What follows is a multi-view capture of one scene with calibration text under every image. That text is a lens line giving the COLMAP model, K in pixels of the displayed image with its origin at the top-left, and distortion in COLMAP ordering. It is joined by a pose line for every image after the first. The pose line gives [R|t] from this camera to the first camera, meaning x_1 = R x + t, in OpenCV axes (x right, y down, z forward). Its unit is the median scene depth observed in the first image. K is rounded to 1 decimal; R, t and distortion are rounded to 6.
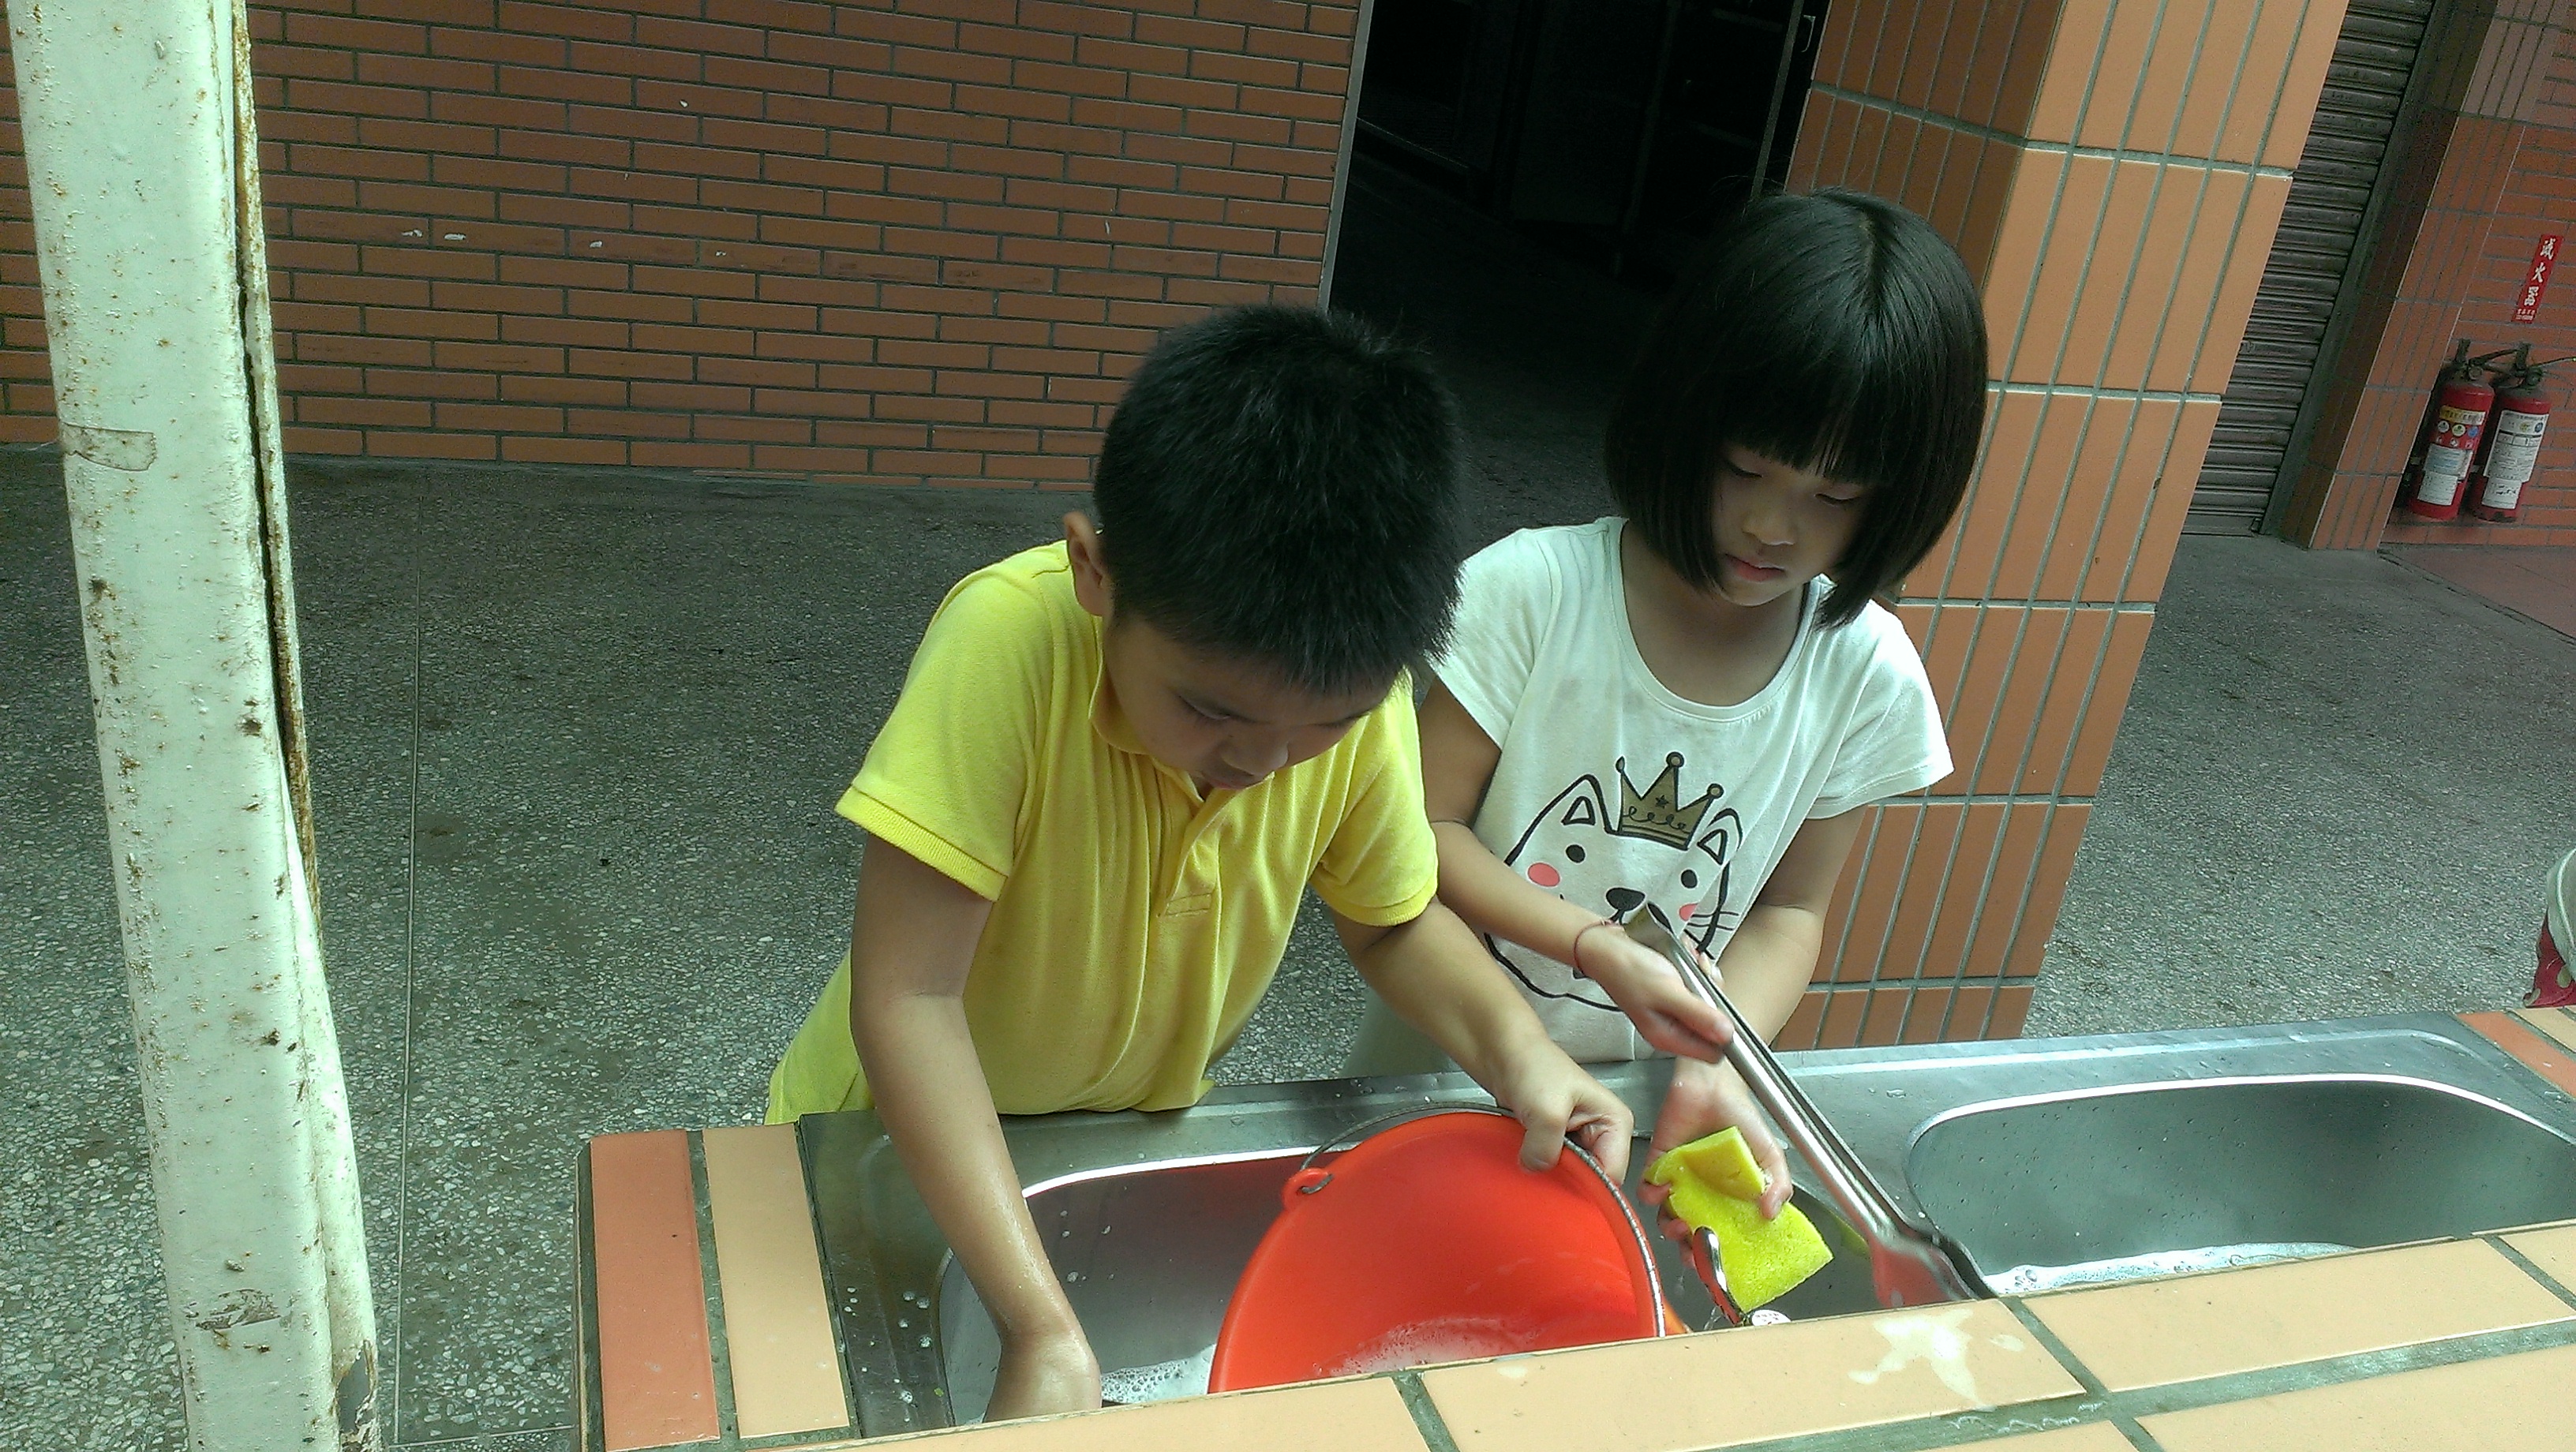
lens RADIAL K [[2065.7, 0, 1300.4], [0, 2065.7, 708.3], [0, 0, 1]] dist [0.095908, -0.161653]
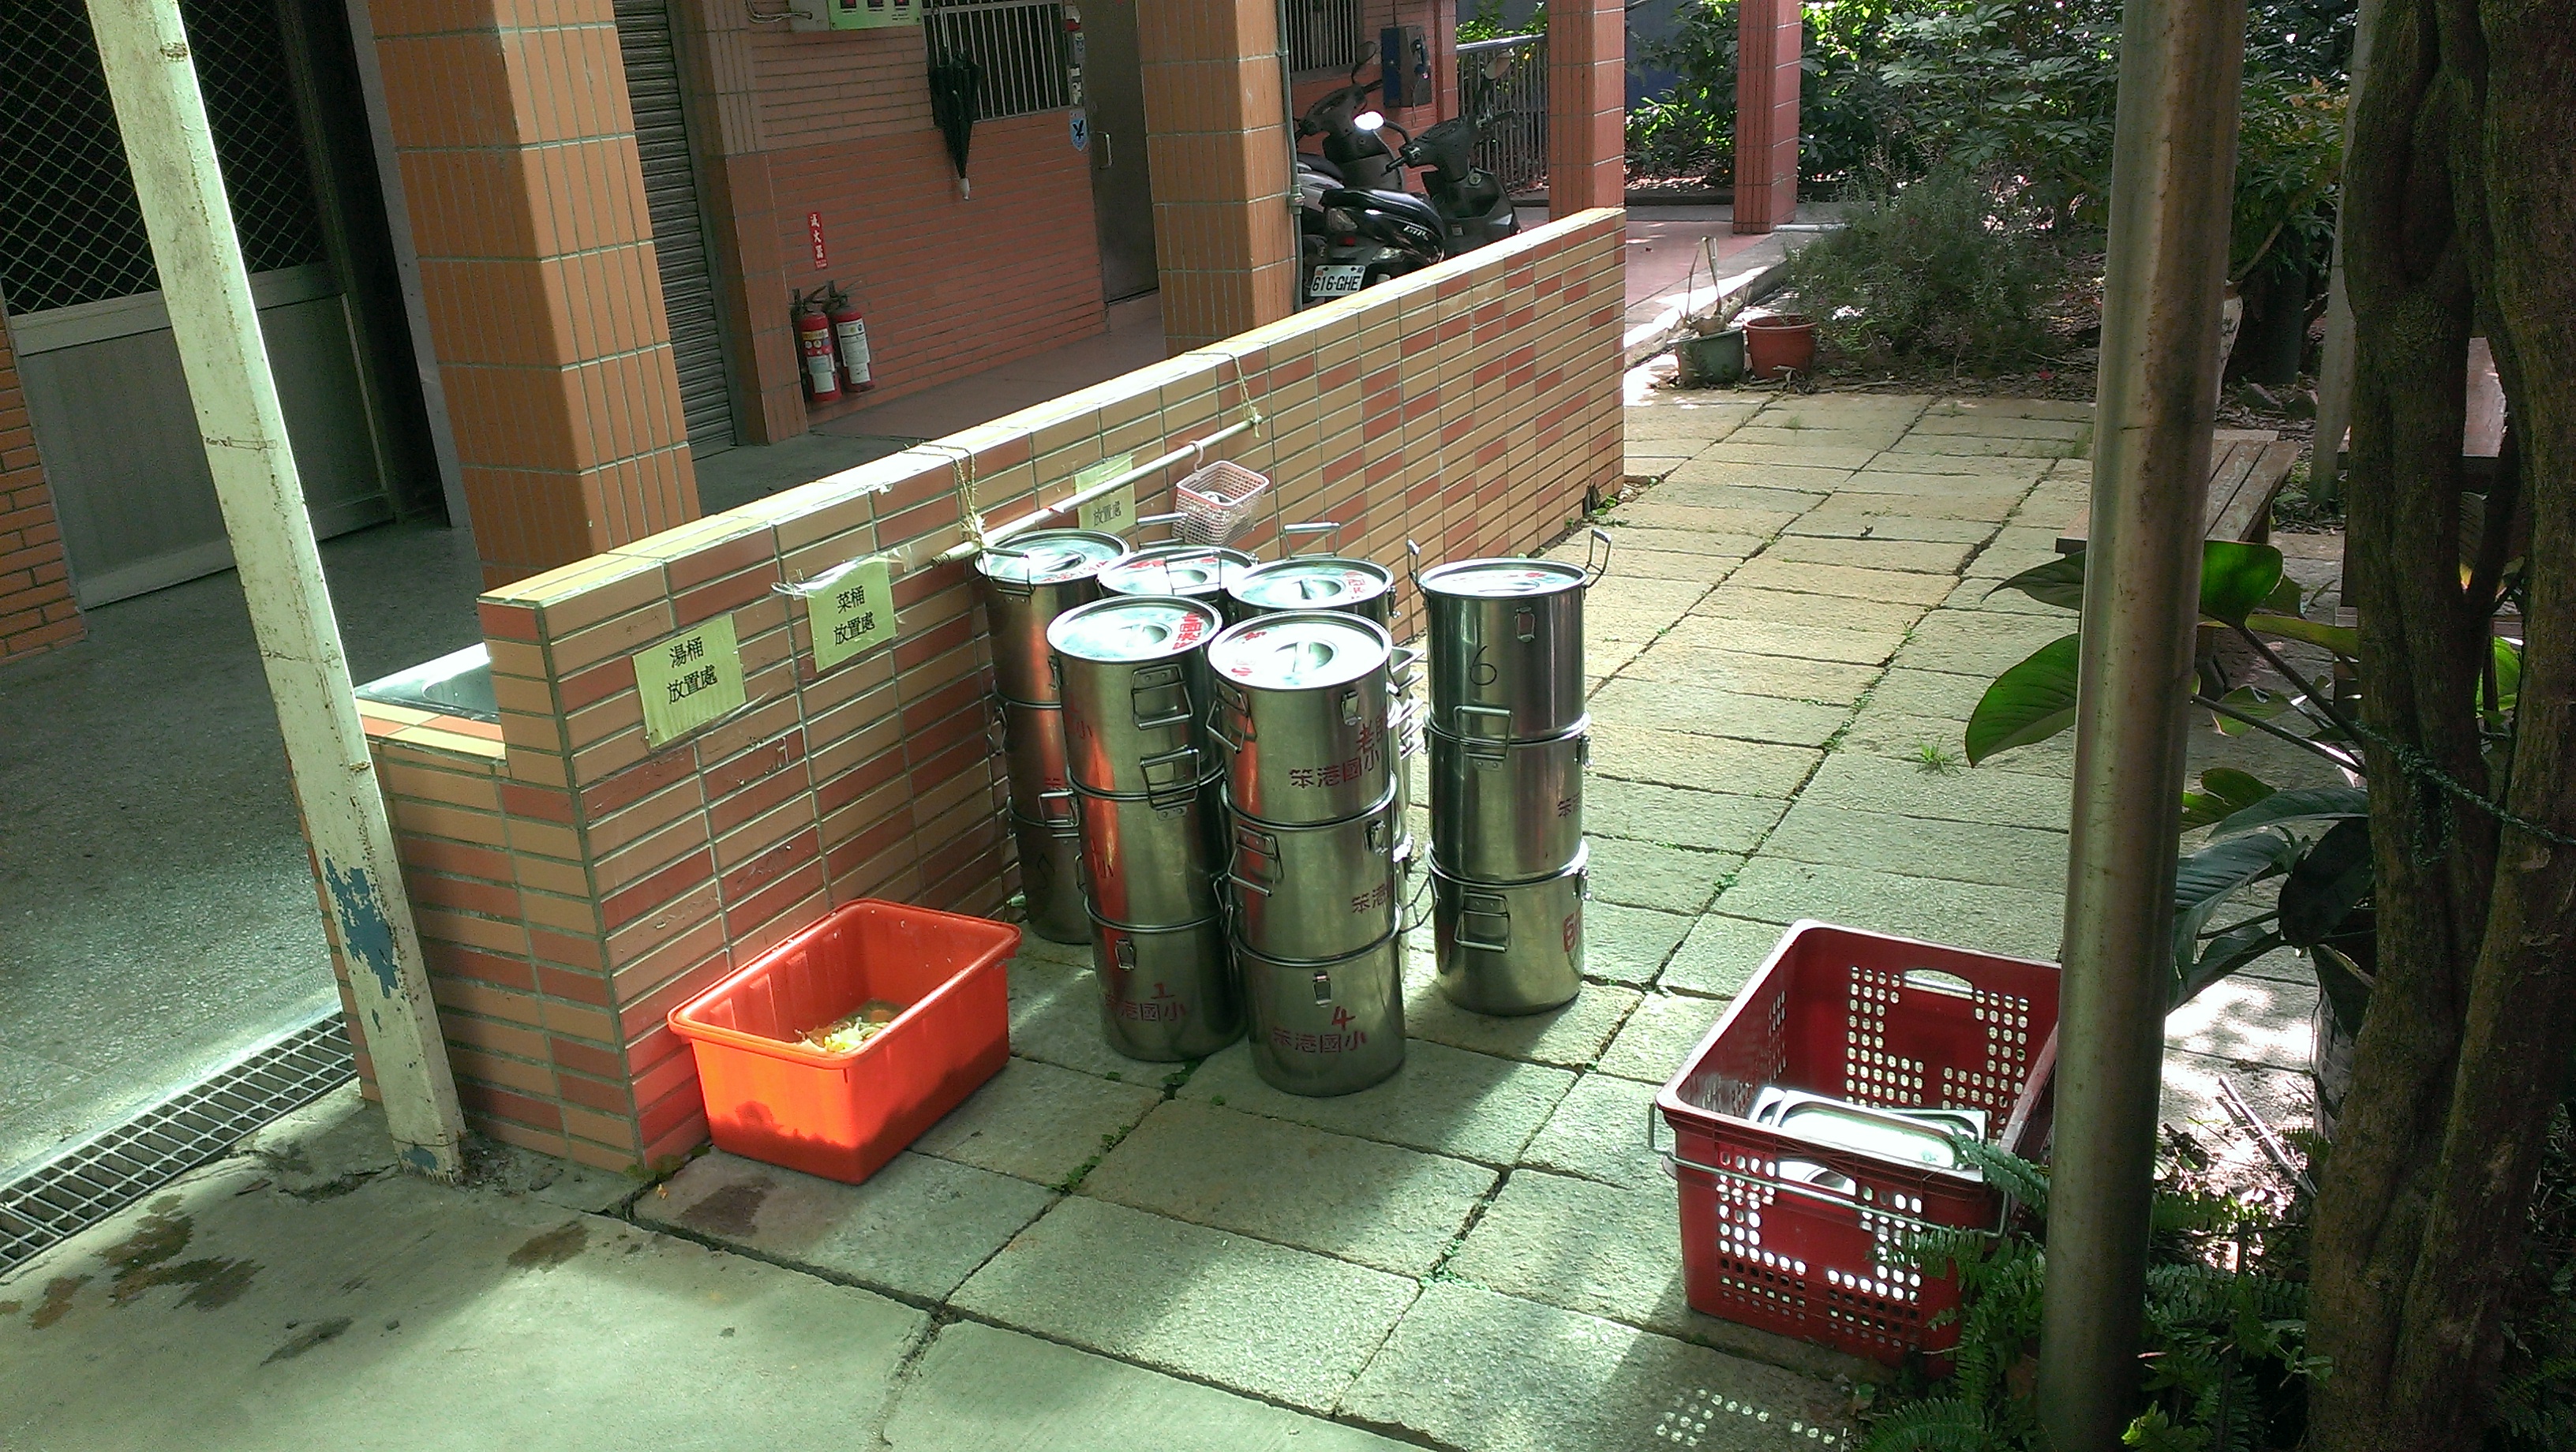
lens RADIAL K [[2065.7, 0, 1361.1], [0, 2065.7, 744.9], [0, 0, 1]] dist [0.095908, -0.161653]
pose [[0.697800, -0.408386, 0.588469, -0.456396], [0.410839, 0.901169, 0.138226, 0.197665], [-0.586760, 0.145312, 0.796616, -0.976710]]
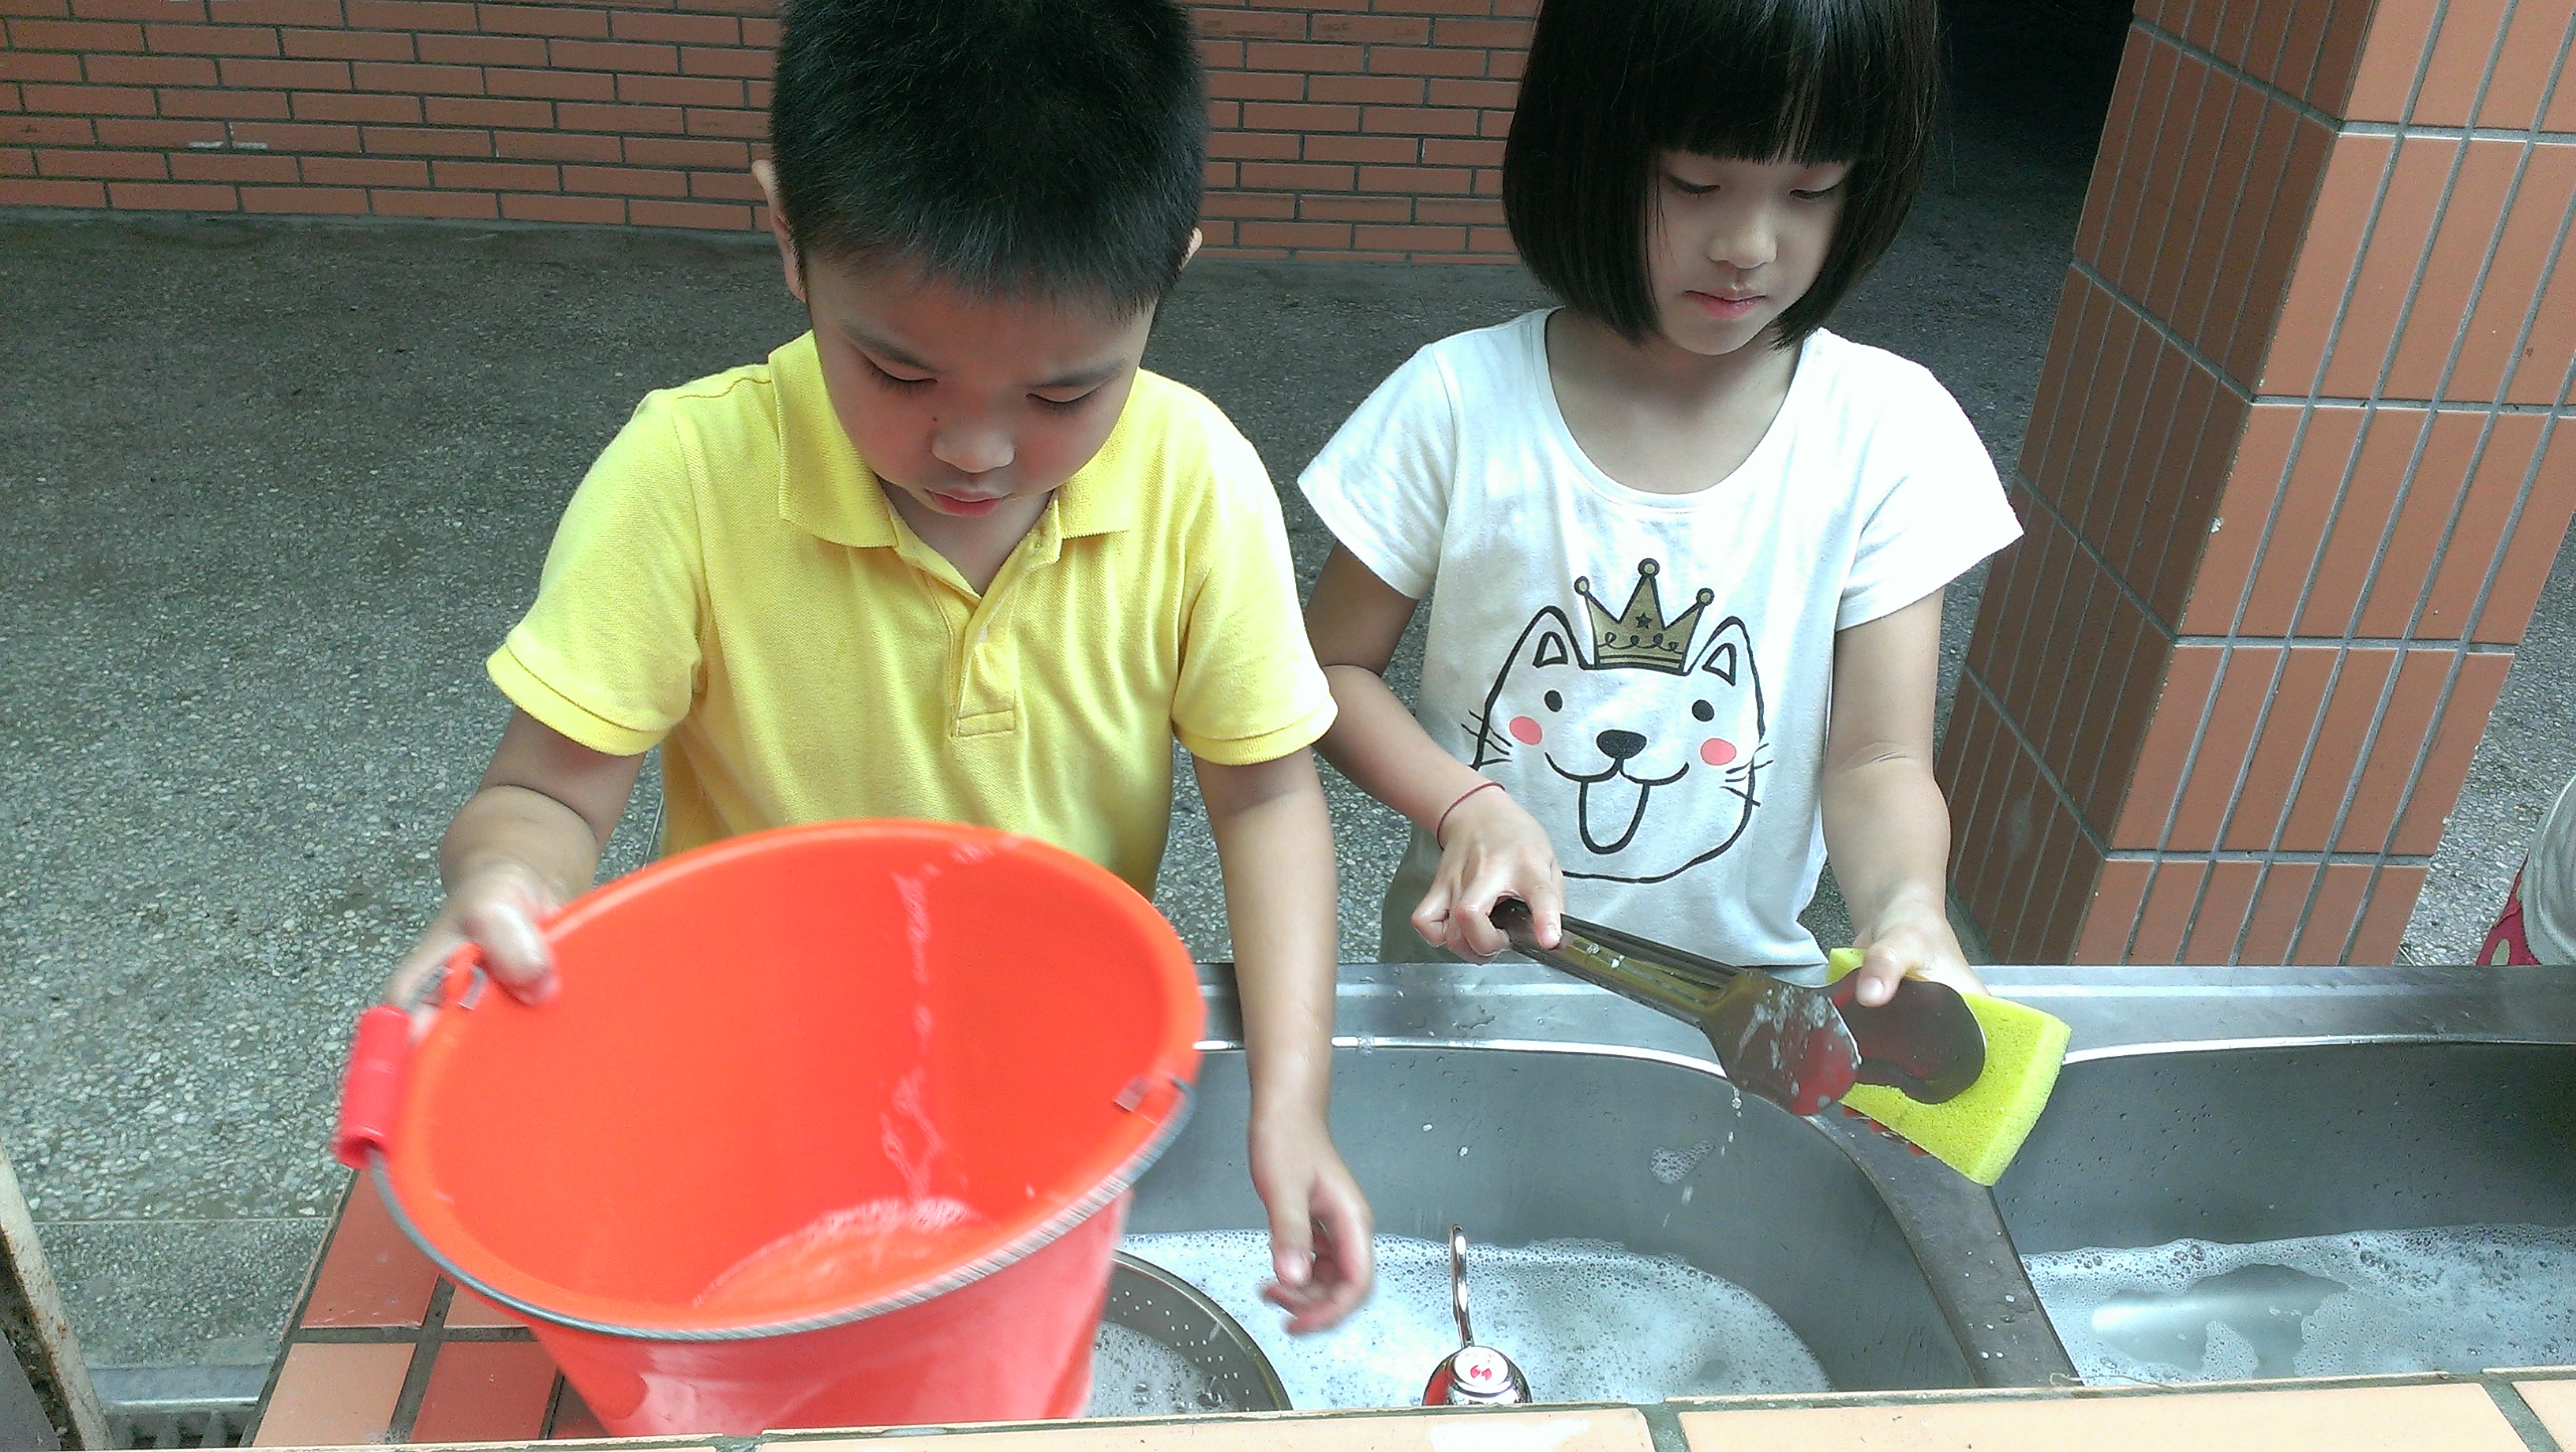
lens RADIAL K [[2065.7, 0, 1305.7], [0, 2065.7, 710.1], [0, 0, 1]] dist [0.095908, -0.161653]
pose [[0.968630, 0.050029, -0.243420, 0.115852], [-0.023306, 0.993497, 0.111446, -0.011583], [0.247413, -0.102277, 0.963497, 0.088853]]
